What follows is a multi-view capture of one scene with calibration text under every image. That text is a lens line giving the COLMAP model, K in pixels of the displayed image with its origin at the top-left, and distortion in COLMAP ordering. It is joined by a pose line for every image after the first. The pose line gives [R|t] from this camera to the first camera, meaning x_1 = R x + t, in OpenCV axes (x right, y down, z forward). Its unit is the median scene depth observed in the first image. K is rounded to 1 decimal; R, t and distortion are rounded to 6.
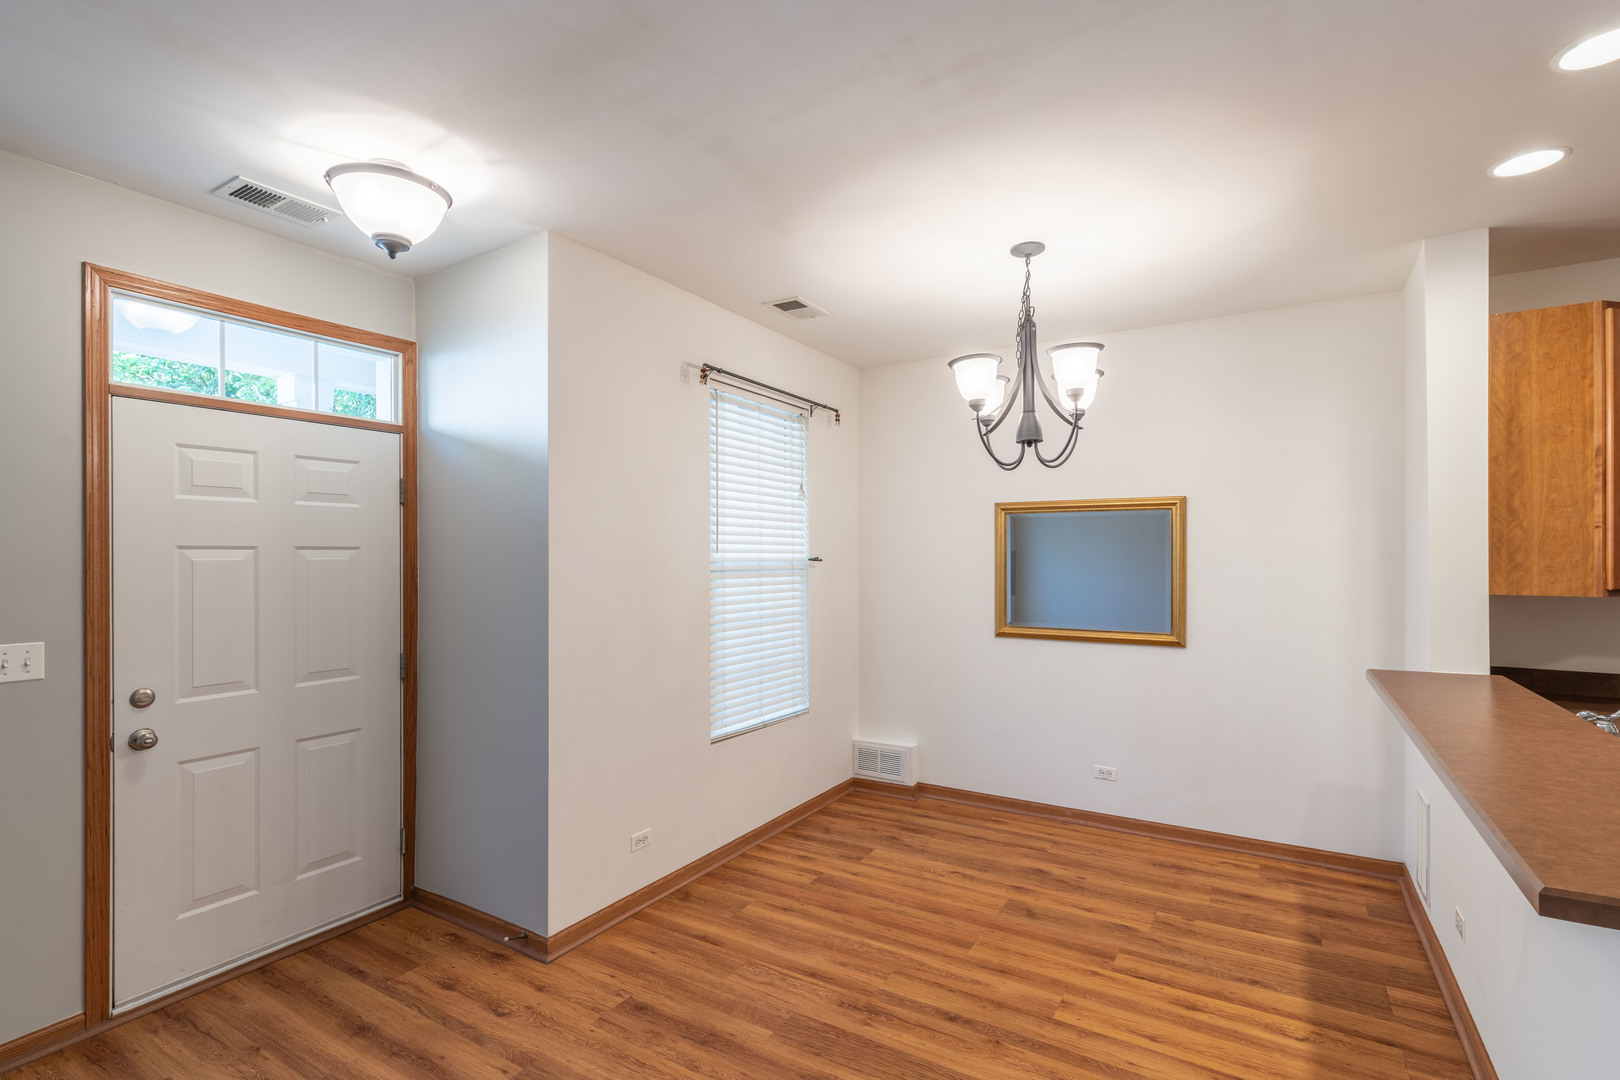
lens RADIAL K [[734.2, 0, 816.3], [0, 734.2, 552.2], [0, 0, 1]] dist [0.003791, 0.000410]
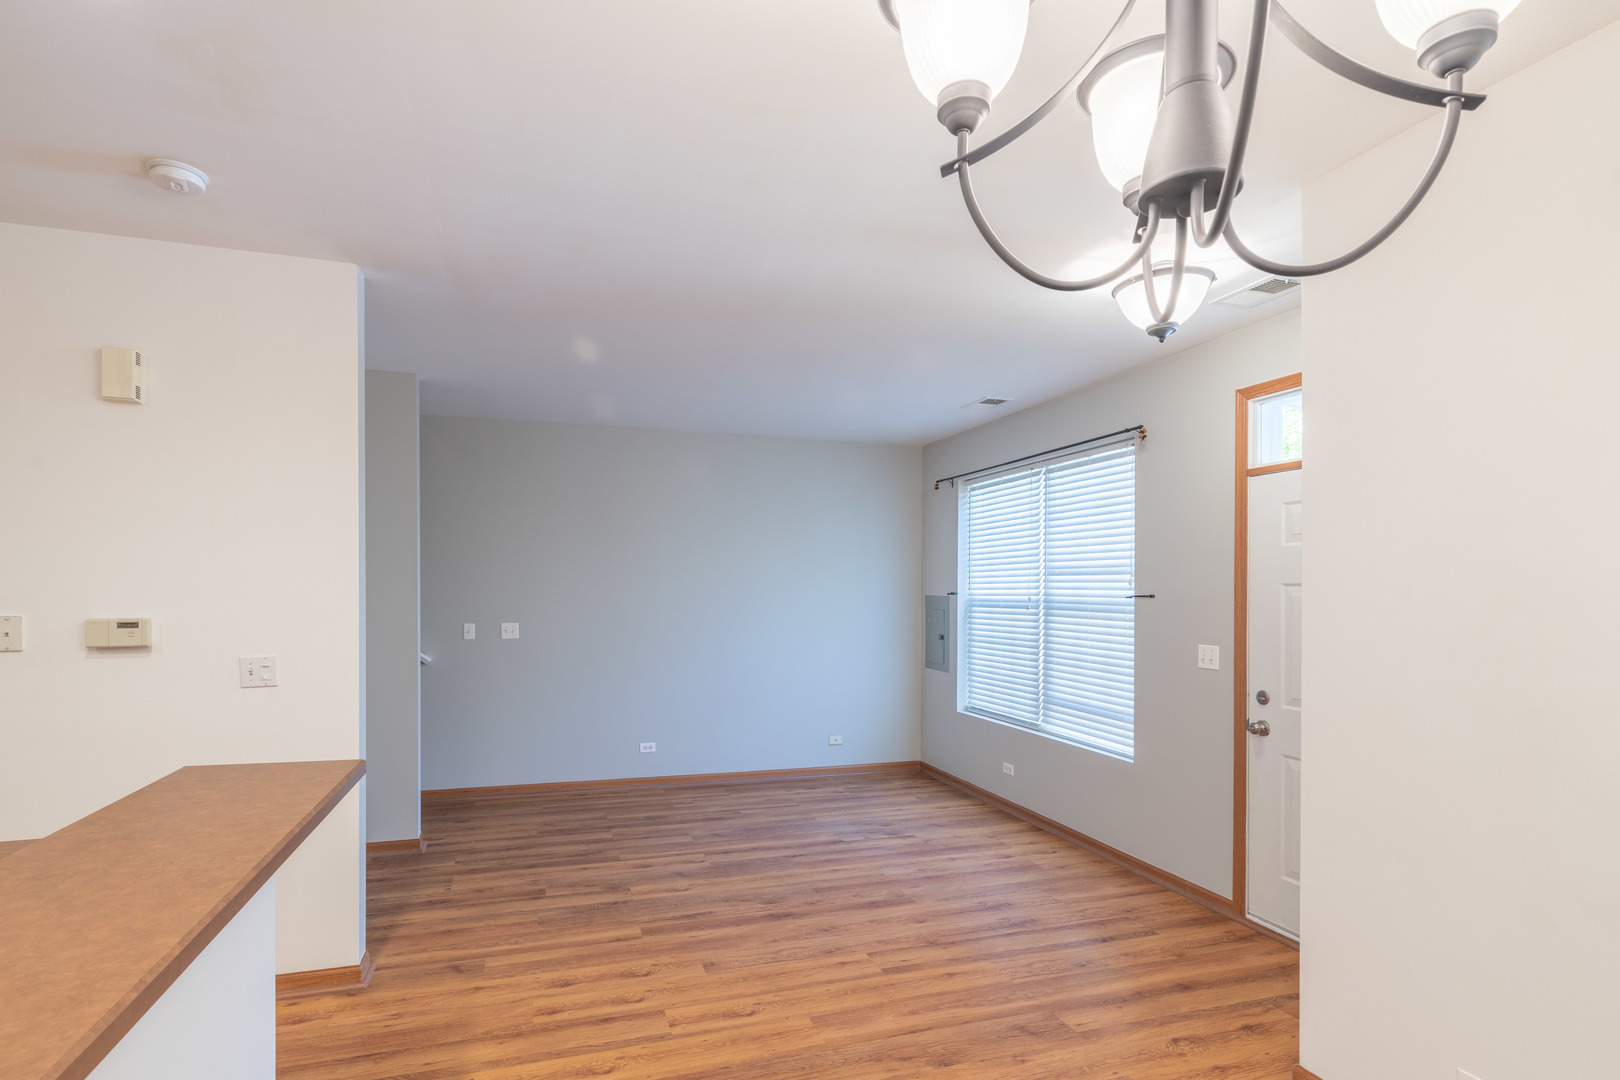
lens RADIAL K [[846.1, 0, 813.3], [0, 846.1, 598.3], [0, 0, 1]] dist [0.000108, 0.000104]
pose [[-0.645073, 0.005508, -0.764101, 0.626570], [-0.001822, 0.999960, 0.008747, 0.004492], [0.764119, 0.007034, -0.645037, 1.085574]]
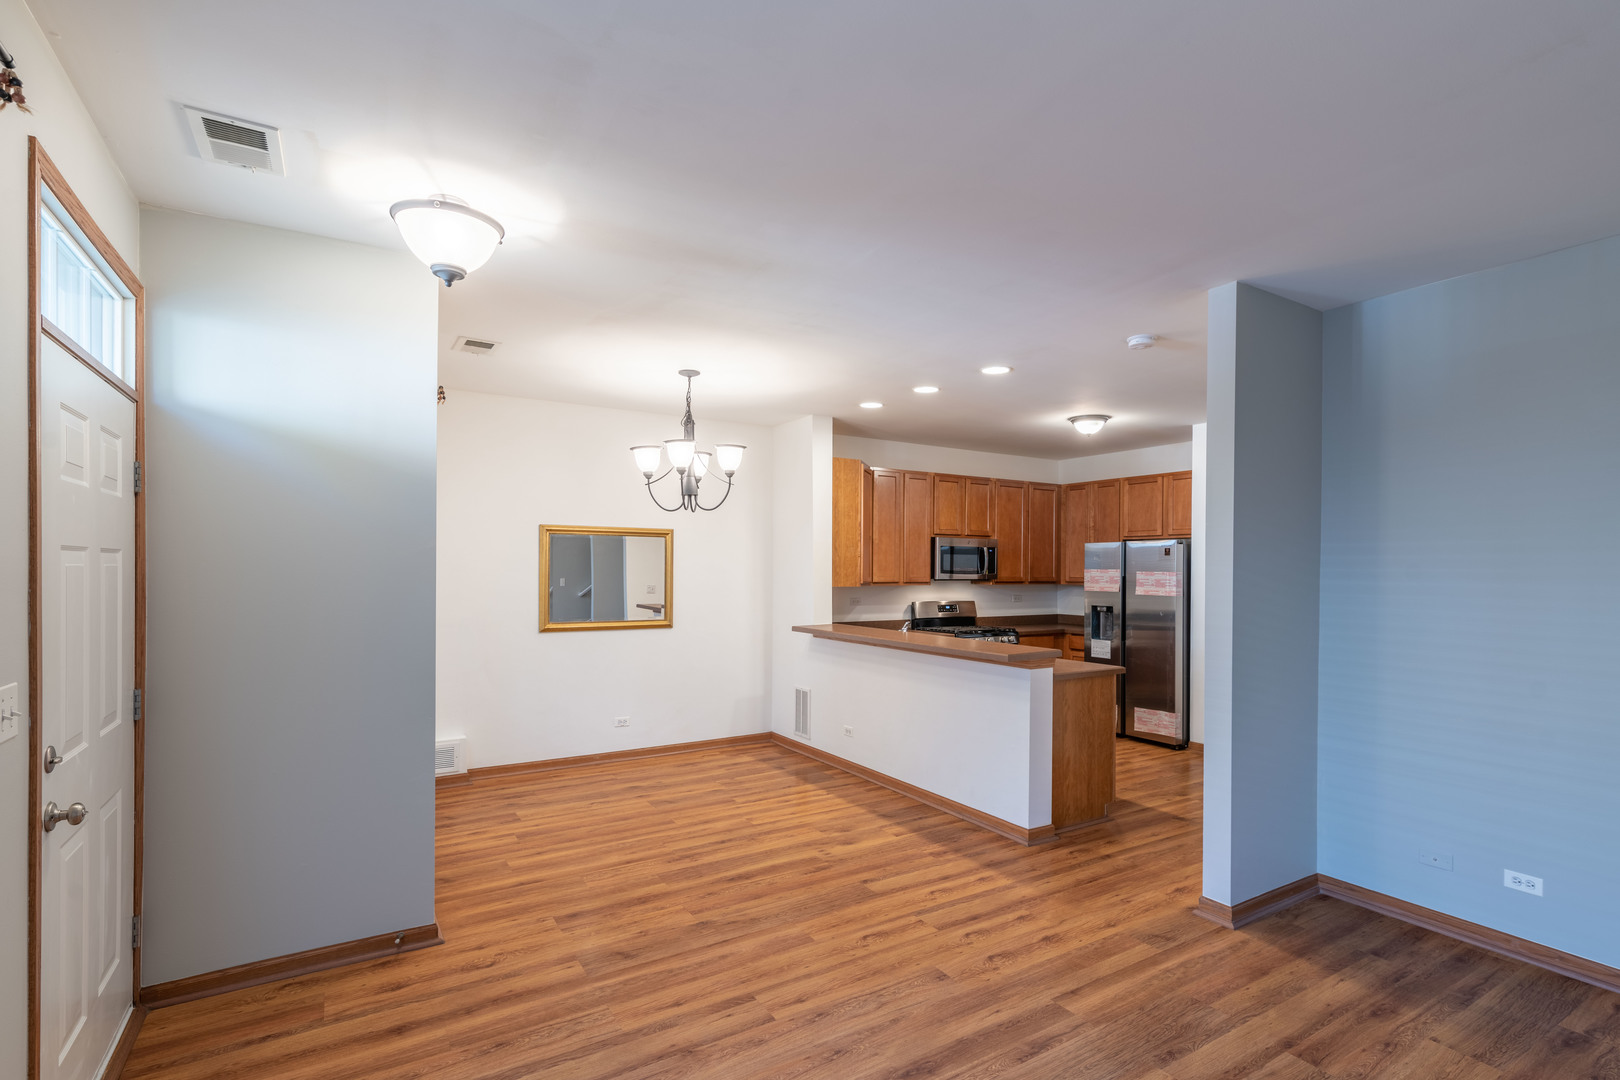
lens RADIAL K [[720.7, 0, 806.5], [0, 720.7, 570.2], [0, 0, 1]] dist [-0.000229, 0.000141]
pose [[0.493295, 0.003198, 0.869856, -0.922055], [-0.010029, 0.999948, 0.002012, 0.004722], [-0.869804, -0.009717, 0.493301, 0.019296]]
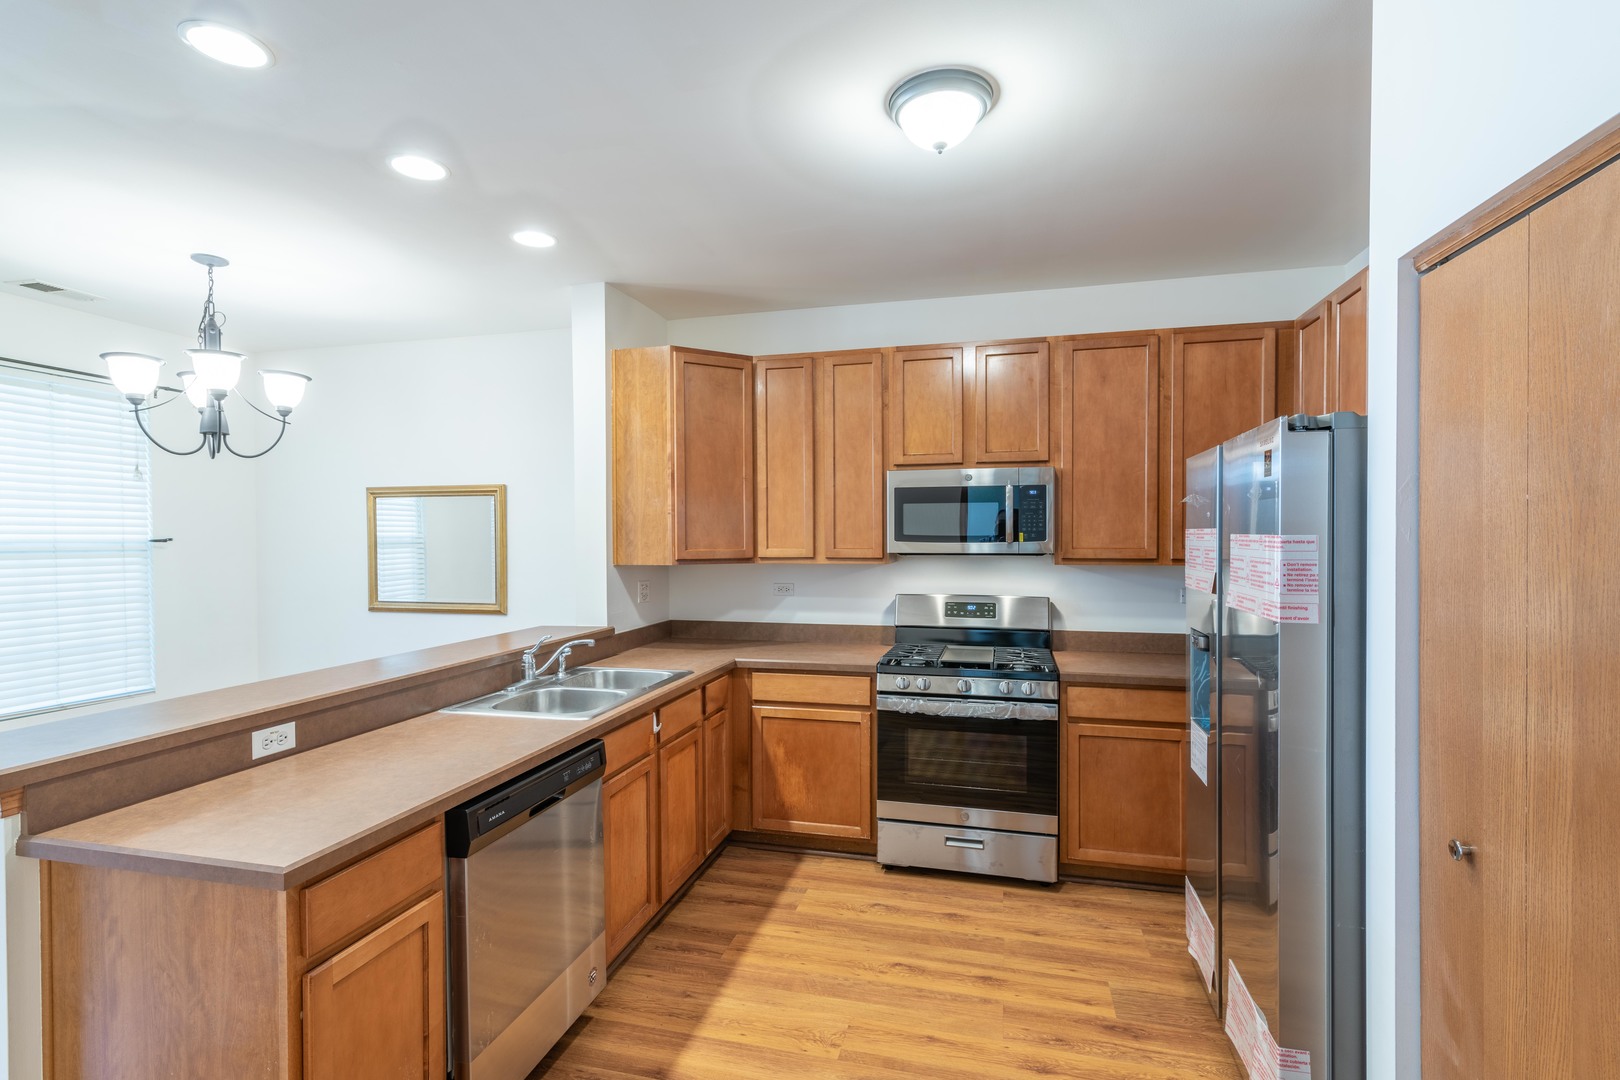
lens RADIAL K [[729.4, 0, 765.4], [0, 729.4, 541.9], [0, 0, 1]] dist [0.000711, 0.000263]
pose [[0.956988, -0.004785, 0.290089, 0.767960], [0.001427, 0.999930, 0.011788, 0.001663], [-0.290125, -0.010867, 0.956927, -0.301704]]
